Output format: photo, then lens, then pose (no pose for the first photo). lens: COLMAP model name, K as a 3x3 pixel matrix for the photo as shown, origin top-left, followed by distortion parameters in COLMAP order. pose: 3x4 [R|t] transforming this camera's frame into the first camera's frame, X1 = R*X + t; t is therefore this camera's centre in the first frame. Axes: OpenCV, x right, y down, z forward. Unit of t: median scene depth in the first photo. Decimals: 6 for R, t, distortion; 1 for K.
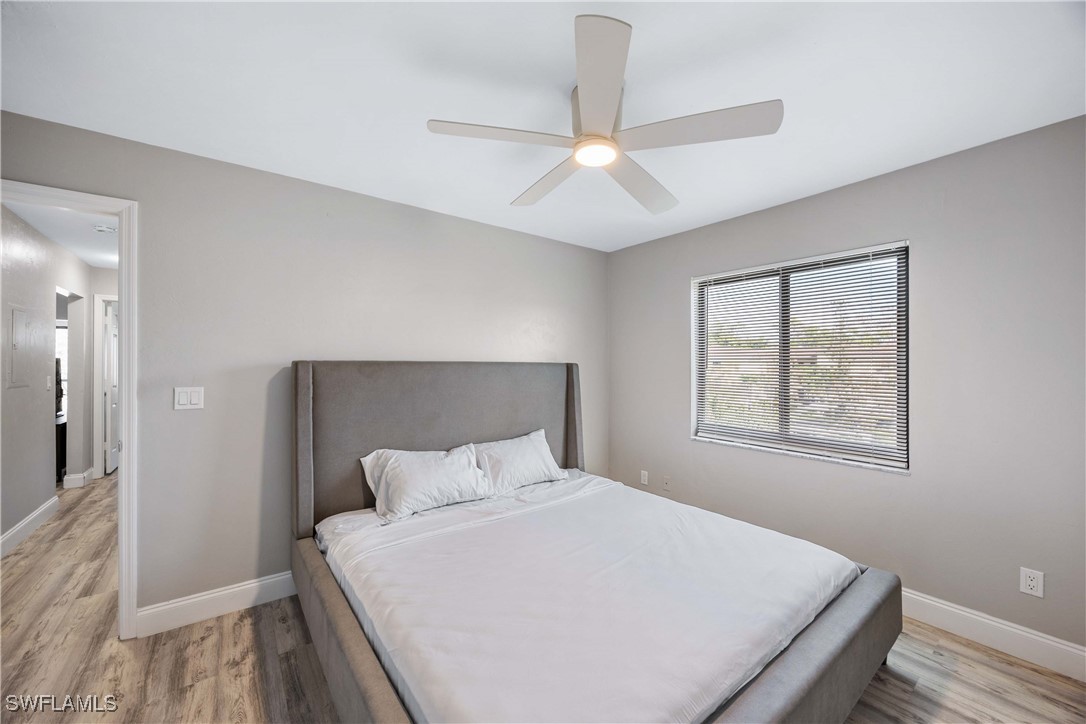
lens RADIAL K [[412.4, 0, 540.7], [0, 412.4, 362.2], [0, 0, 1]] dist [-0.001981, -0.000533]
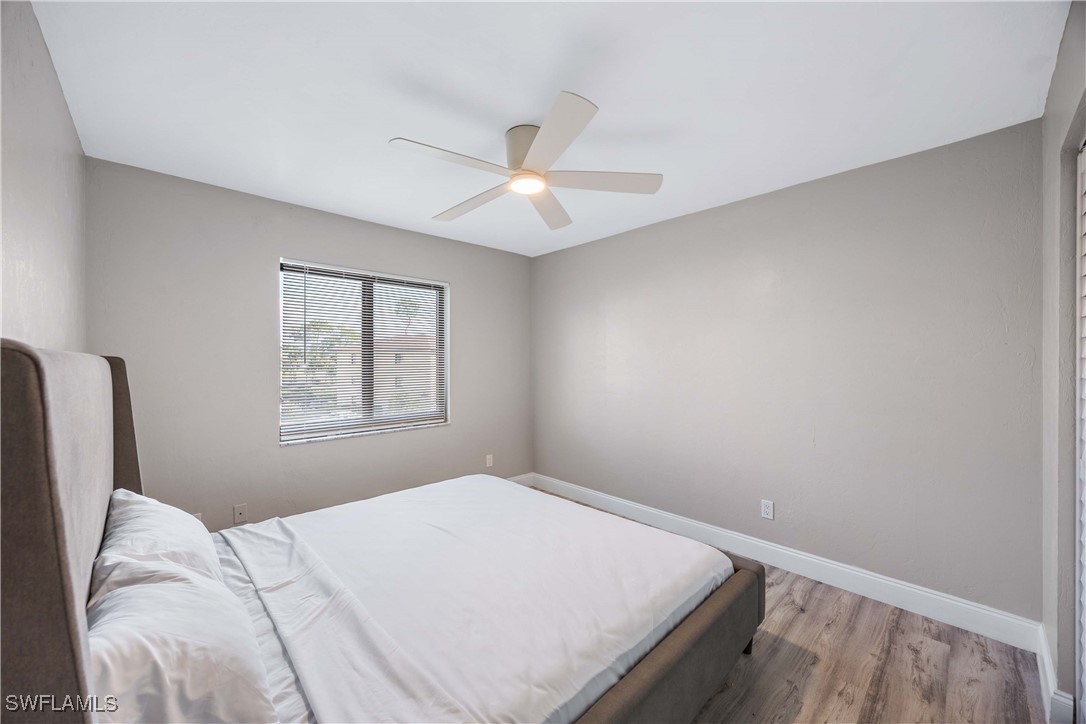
lens RADIAL K [[412.4, 0, 540.7], [0, 412.4, 362.2], [0, 0, 1]] dist [-0.001981, -0.000533]
pose [[-0.105815, 0.000499, 0.994386, -0.739544], [0.004775, 0.999989, 0.000006, 0.021538], [-0.994374, 0.004749, -0.105817, 0.754723]]
